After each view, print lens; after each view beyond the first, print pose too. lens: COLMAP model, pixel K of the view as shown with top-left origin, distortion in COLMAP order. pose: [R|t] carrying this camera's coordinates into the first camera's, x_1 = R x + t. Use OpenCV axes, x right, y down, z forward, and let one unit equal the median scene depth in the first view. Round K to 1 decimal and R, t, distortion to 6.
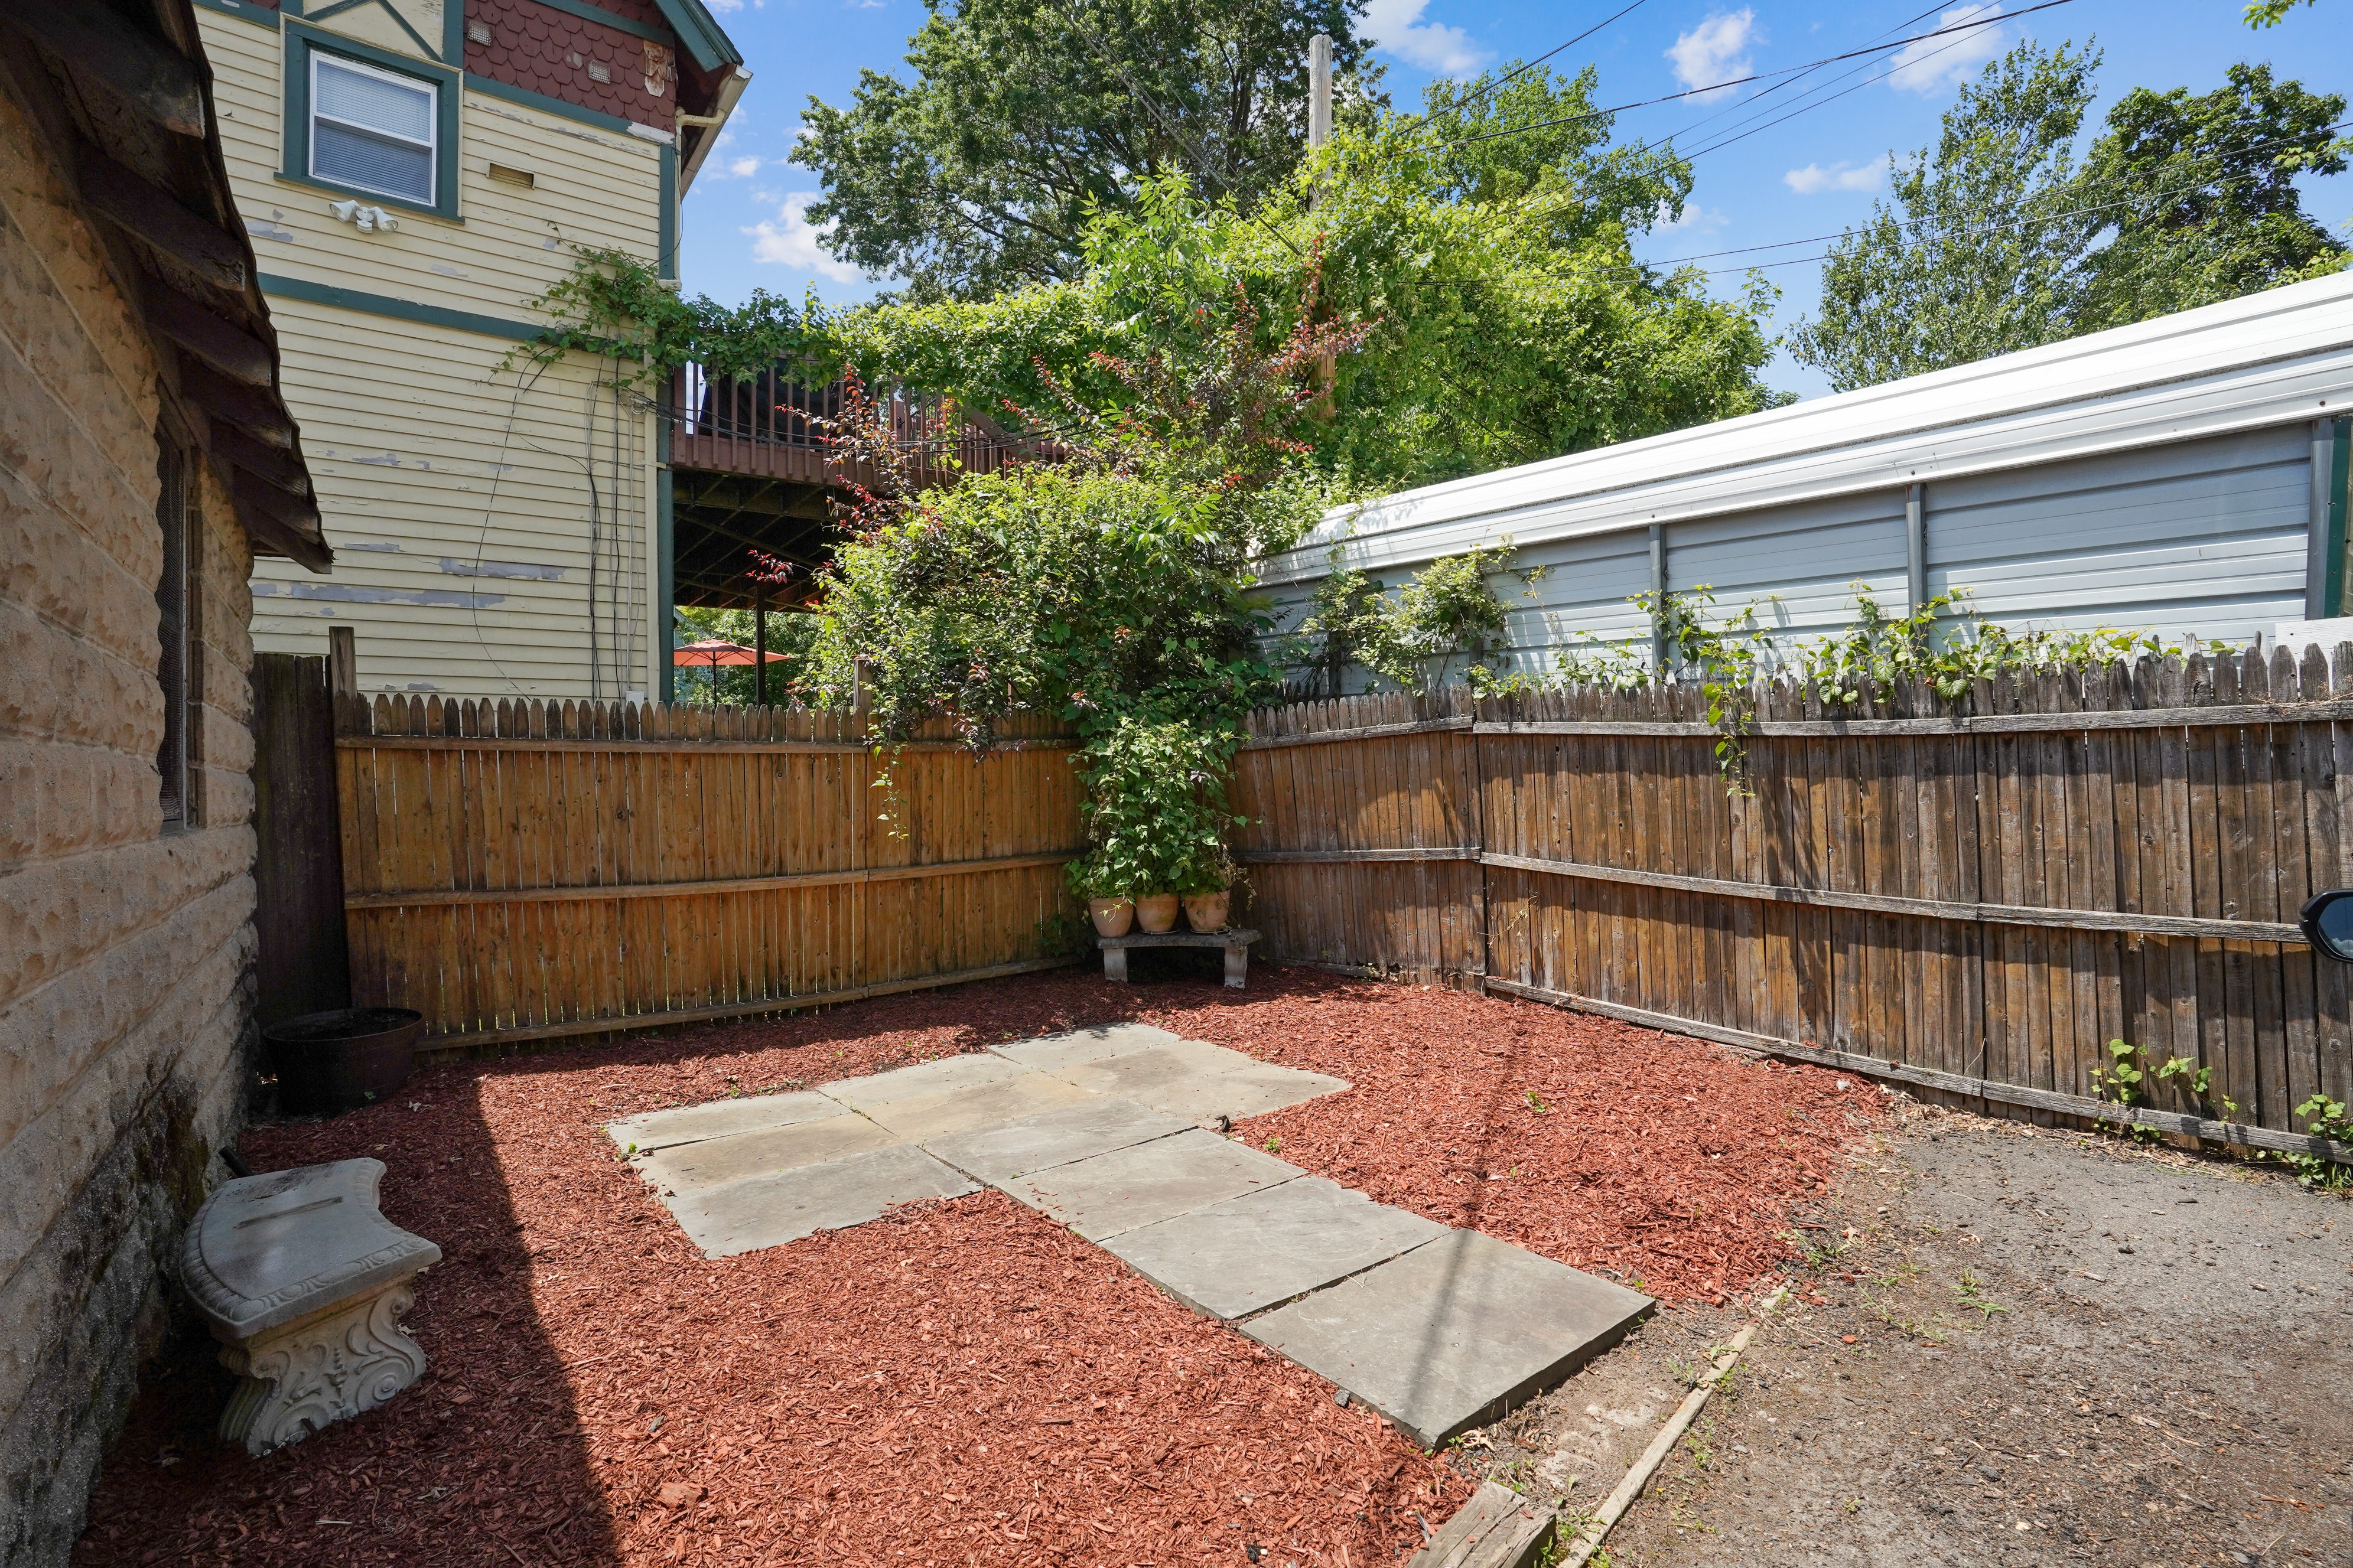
lens RADIAL K [[1115.6, 0, 1176.2], [0, 1115.6, 751.5], [0, 0, 1]] dist [-0.050414, 0.024376]
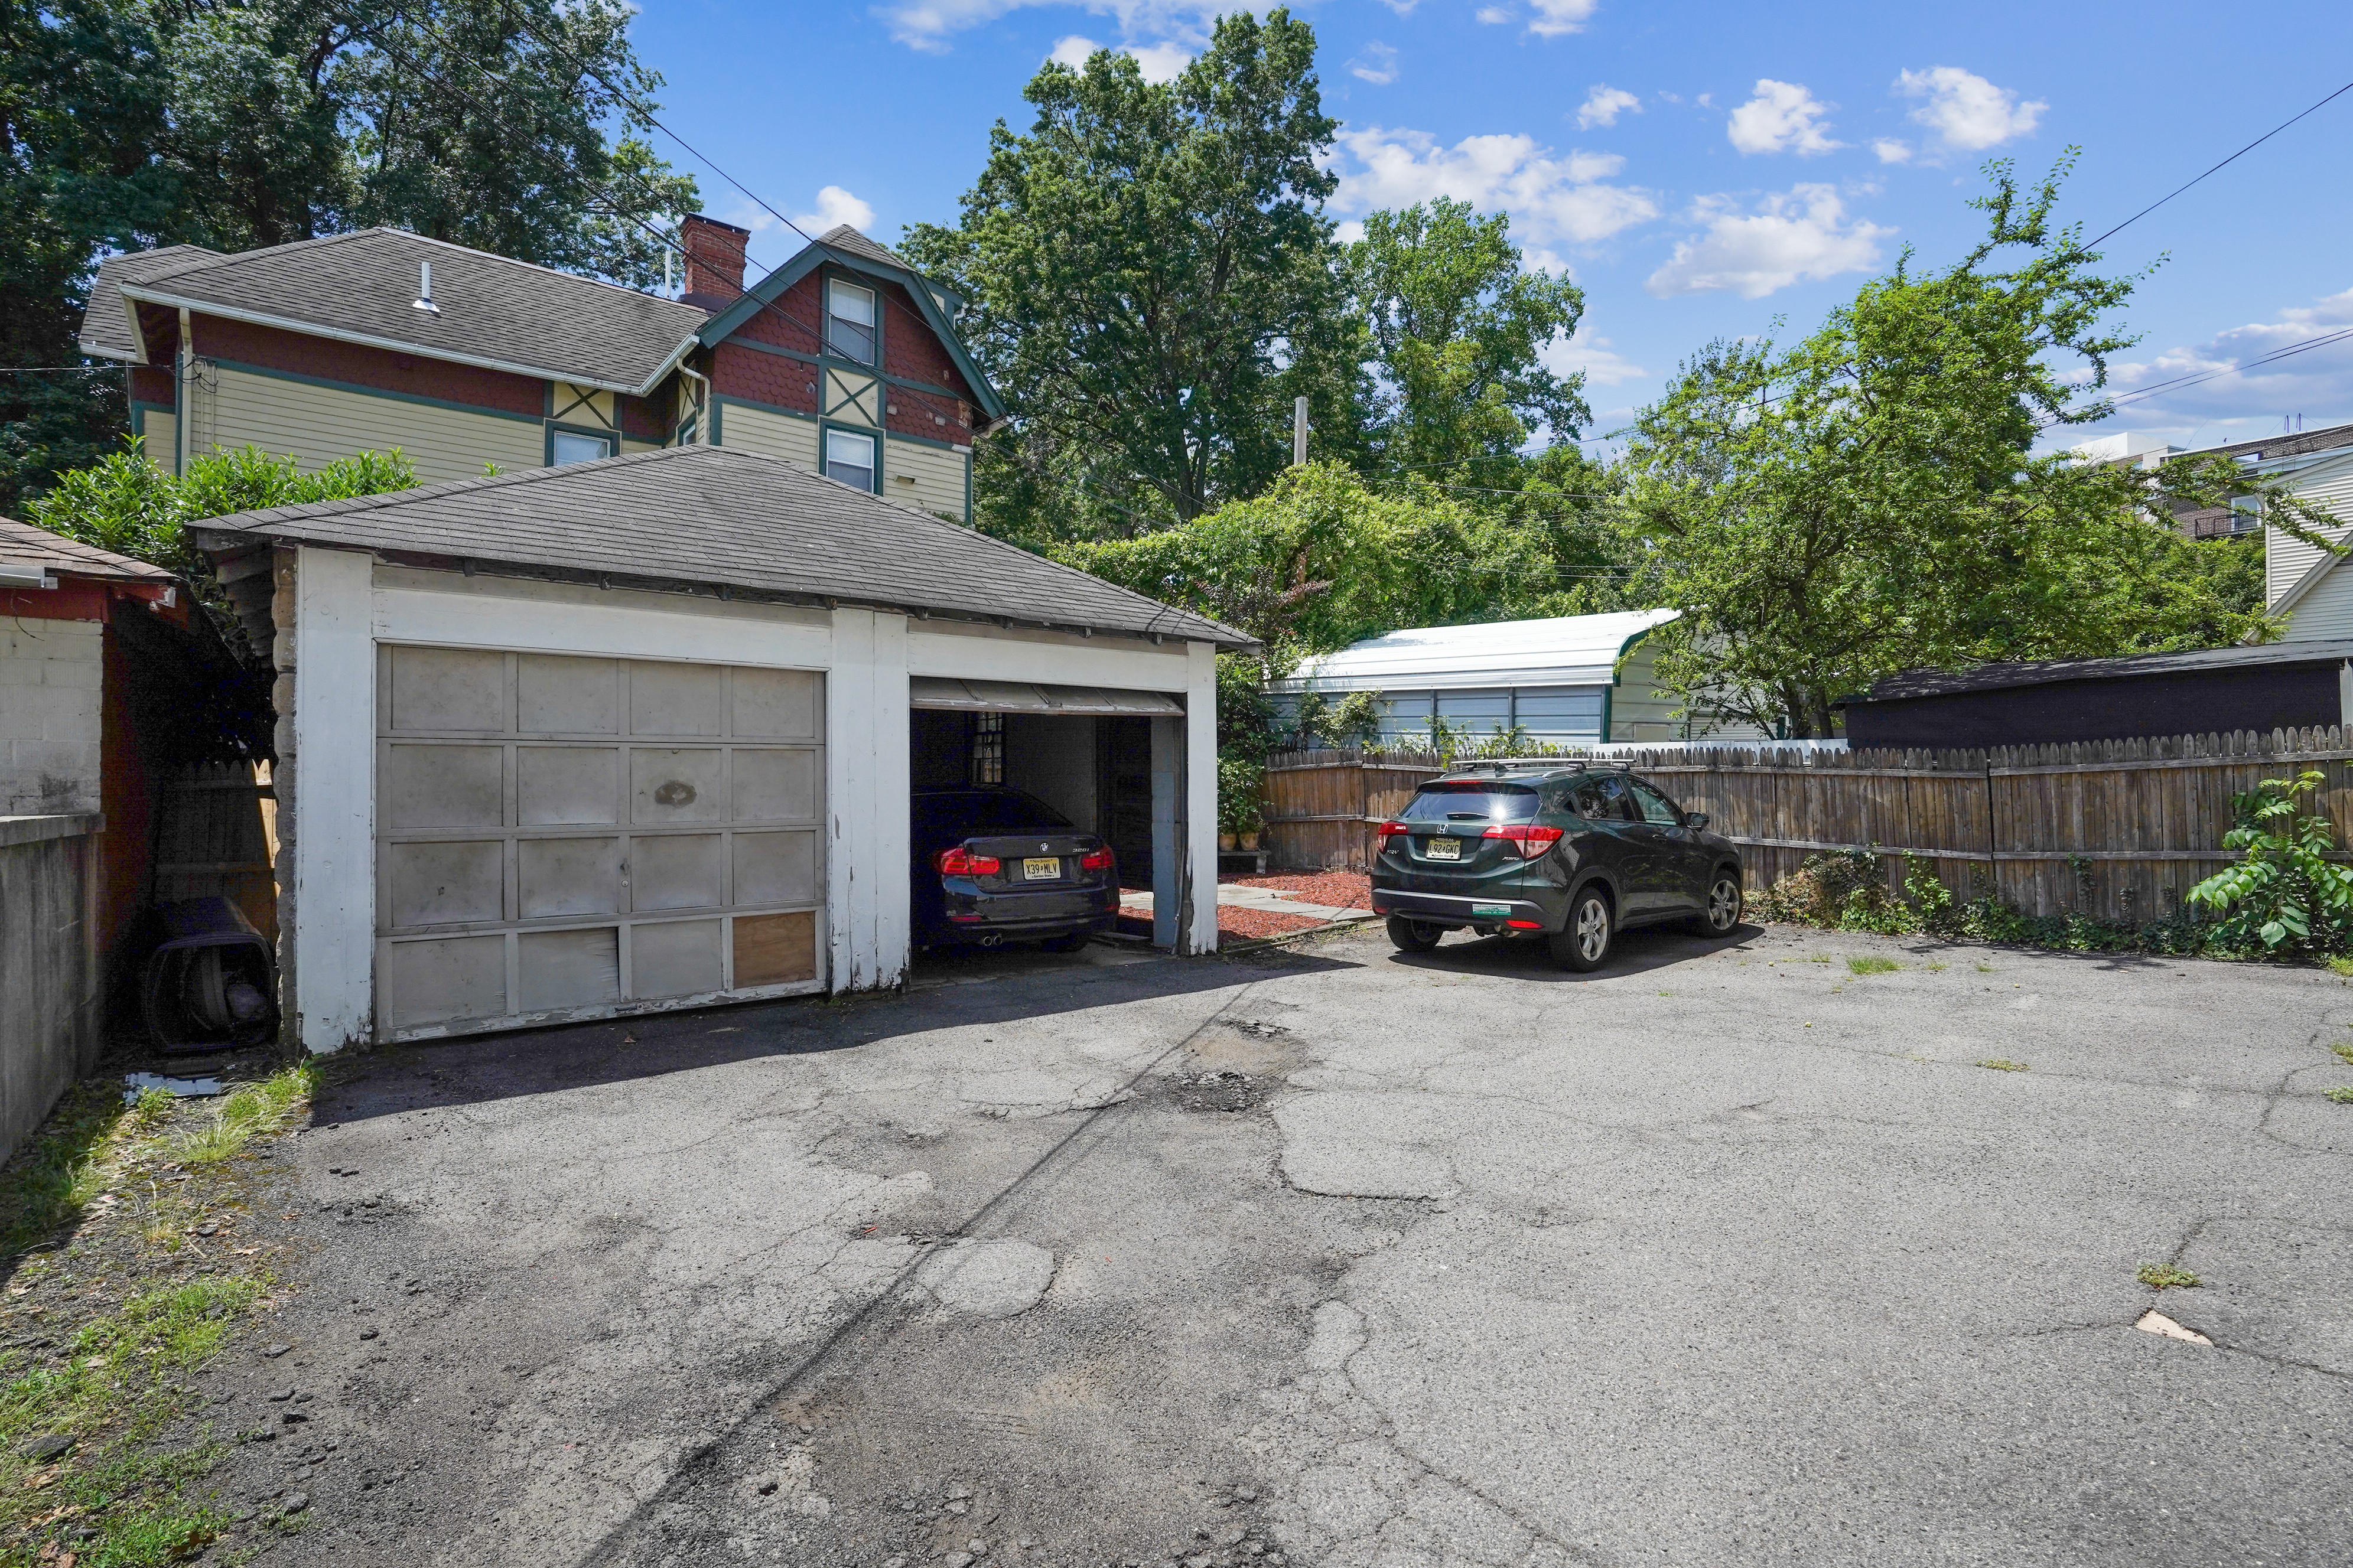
lens RADIAL K [[1073.9, 0, 1176.5], [0, 1073.9, 784.0], [0, 0, 1]] dist [-0.059677, 0.027030]
pose [[0.998263, 0.021998, 0.054651, -0.213682], [-0.022874, 0.999619, 0.015467, -0.006969], [-0.054290, -0.016690, 0.998386, -1.054979]]
